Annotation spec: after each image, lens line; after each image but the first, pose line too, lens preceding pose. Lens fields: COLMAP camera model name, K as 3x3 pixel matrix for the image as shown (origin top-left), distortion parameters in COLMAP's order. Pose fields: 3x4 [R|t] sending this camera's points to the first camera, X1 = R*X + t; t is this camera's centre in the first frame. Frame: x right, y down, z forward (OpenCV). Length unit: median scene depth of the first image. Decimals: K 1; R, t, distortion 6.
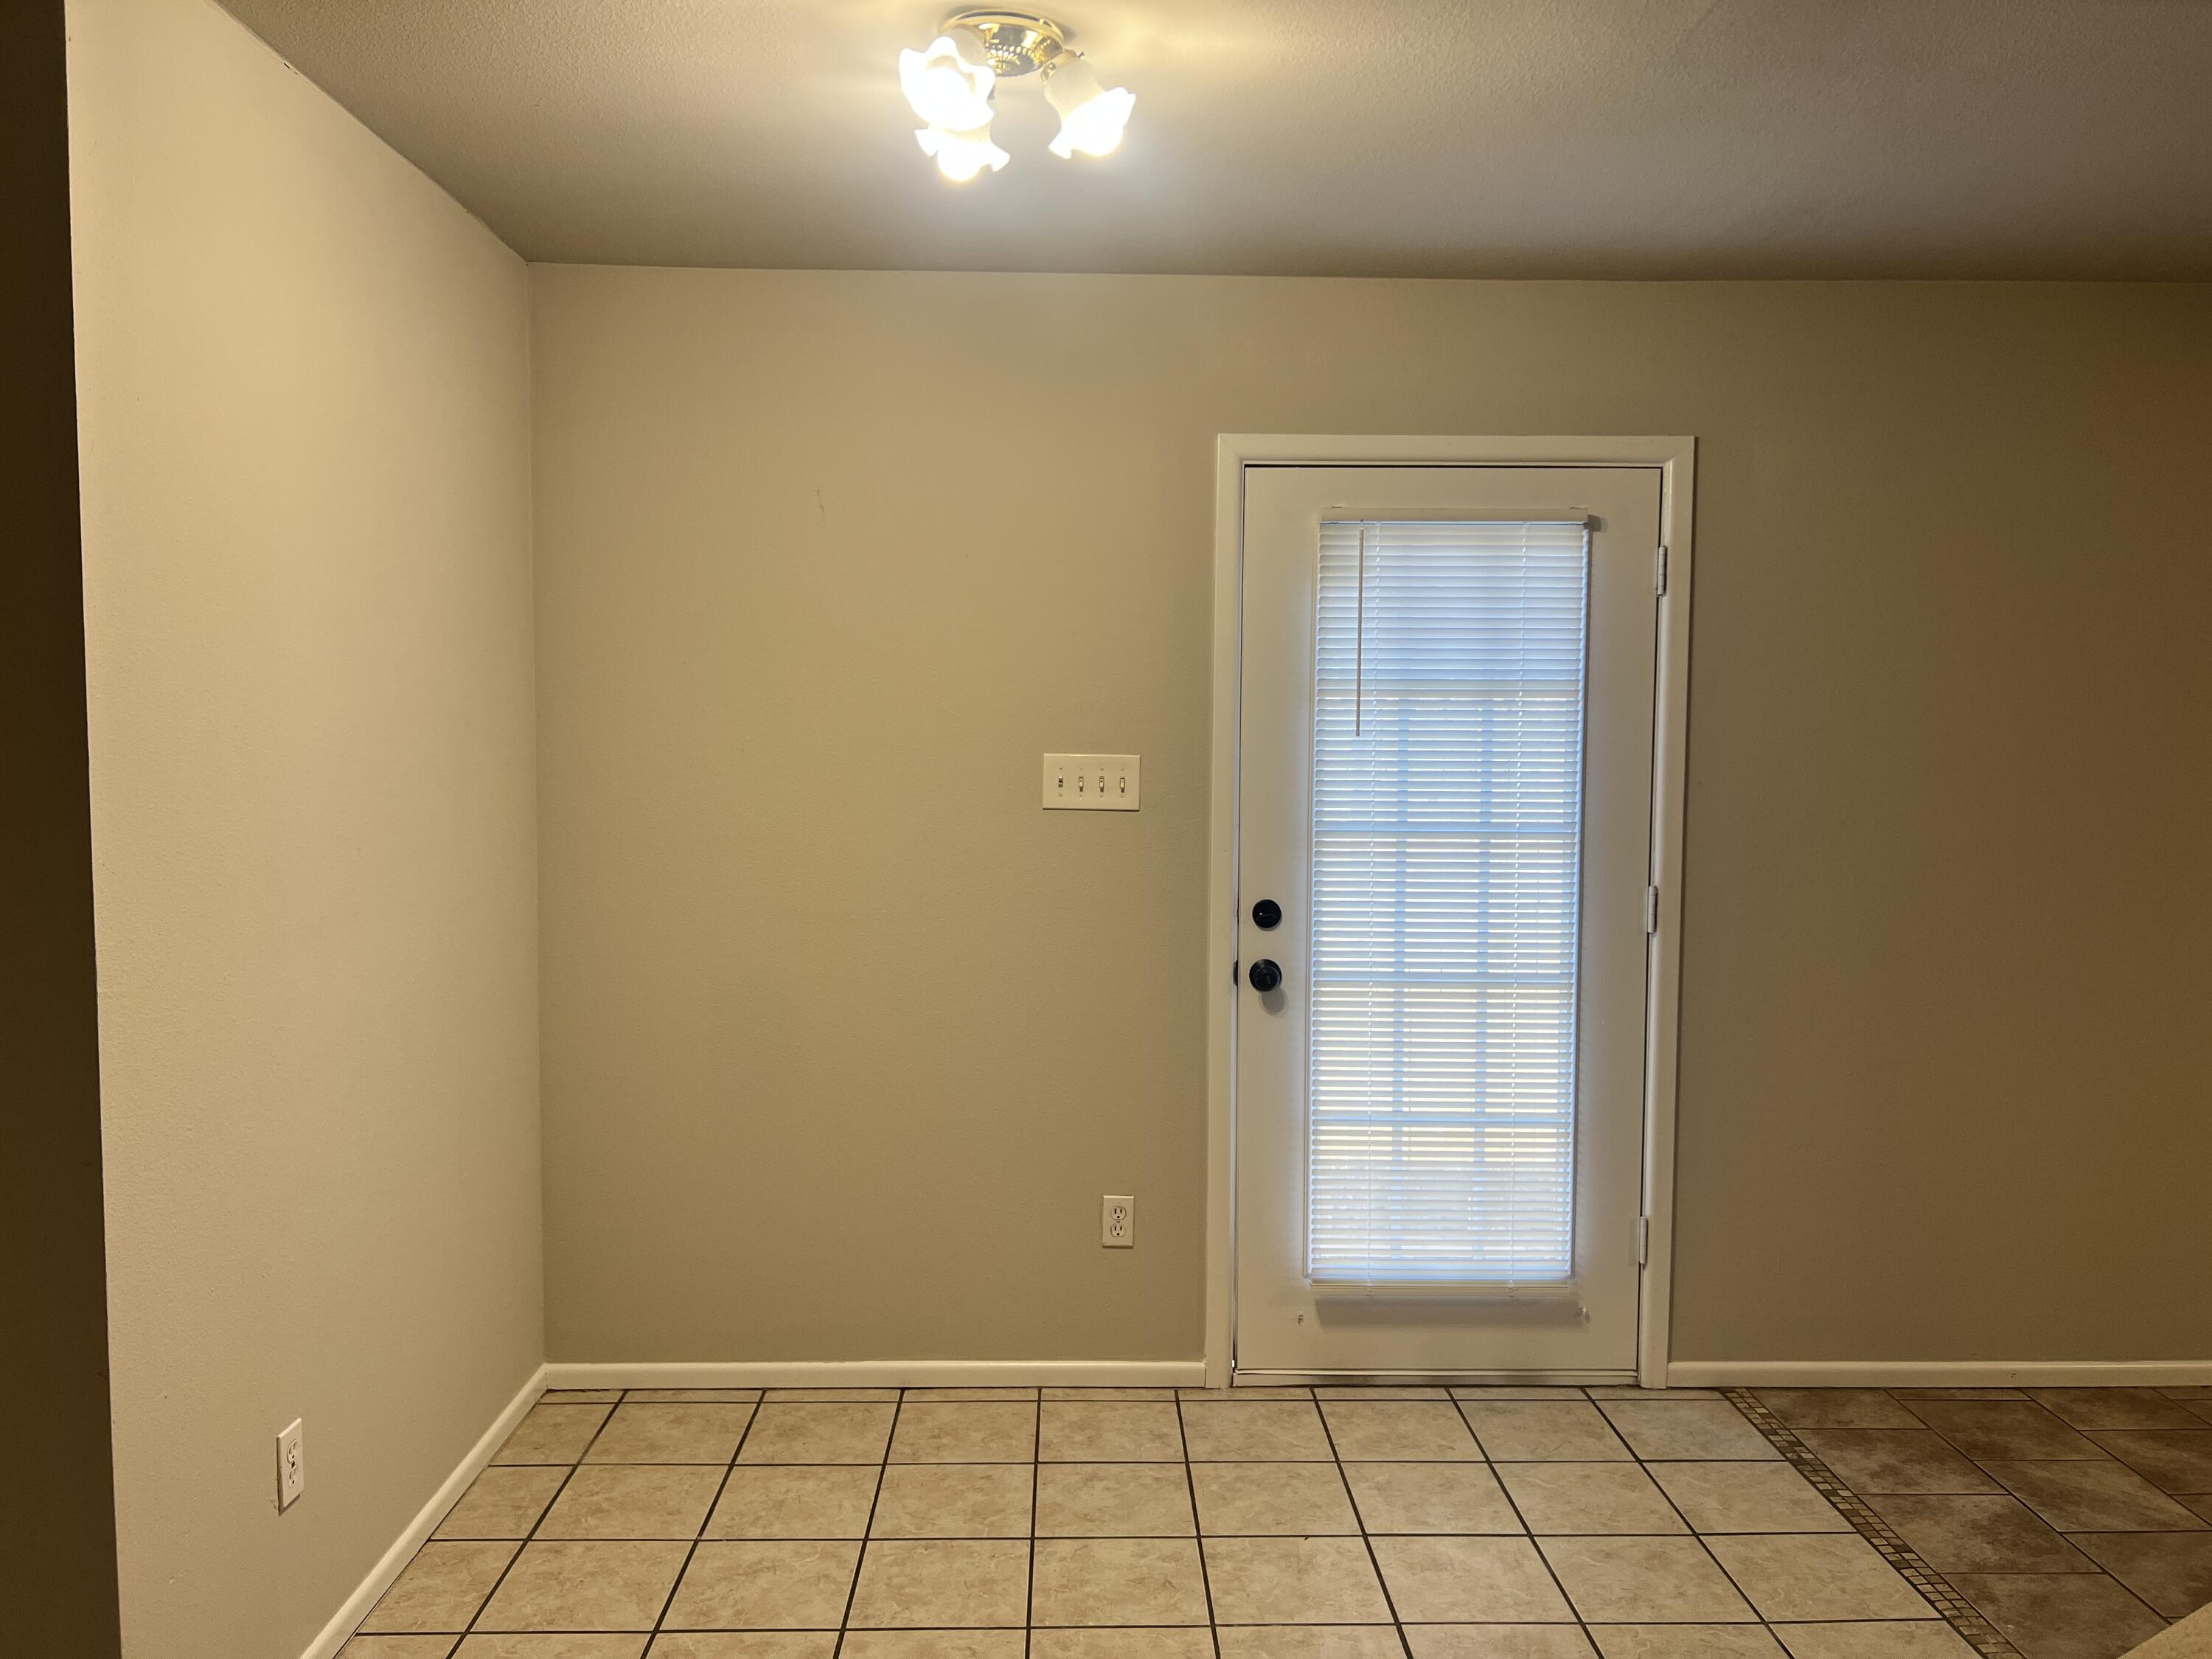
lens RADIAL K [[1699.2, 0, 1103.7], [0, 1699.2, 919.6], [0, 0, 1]] dist [0.004754, -0.000174]
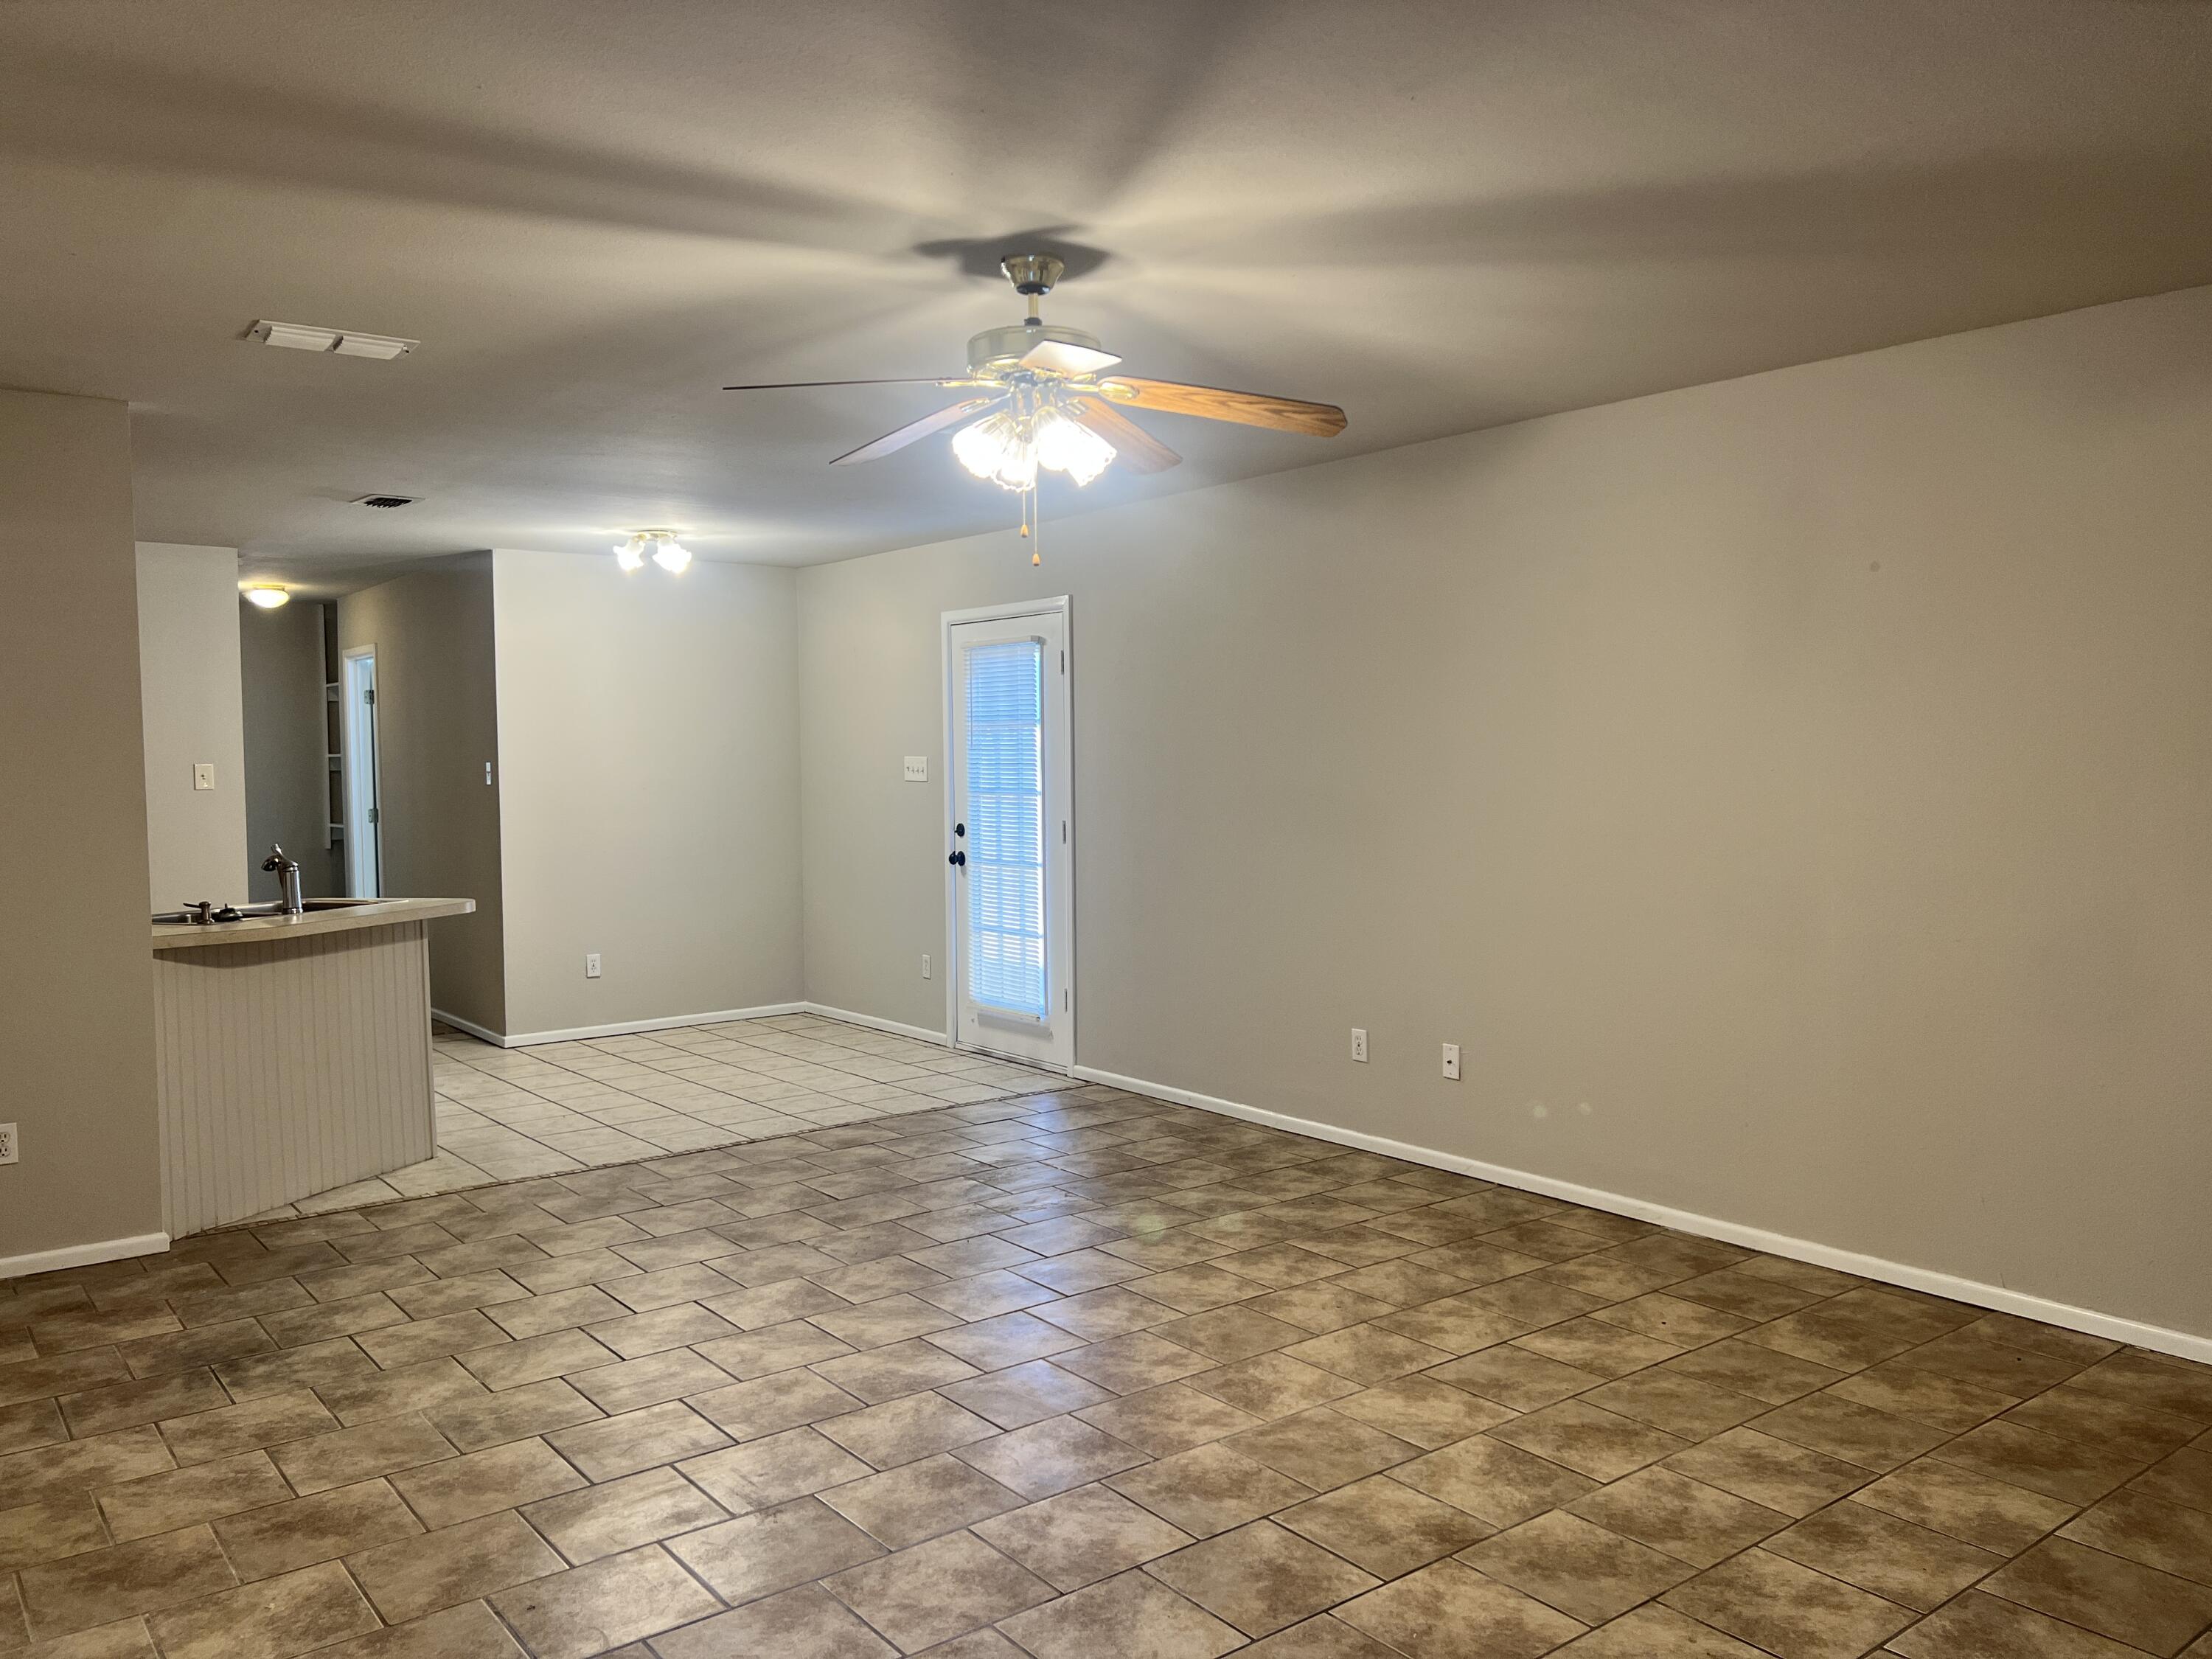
lens RADIAL K [[1683.8, 0, 1106.0], [0, 1683.8, 829.5], [0, 0, 1]] dist [0.002422, -0.002630]
pose [[0.615203, 0.026558, -0.787922, 1.867119], [-0.039071, 0.999231, 0.003174, -0.016837], [0.787400, 0.028832, 0.615767, -0.170142]]
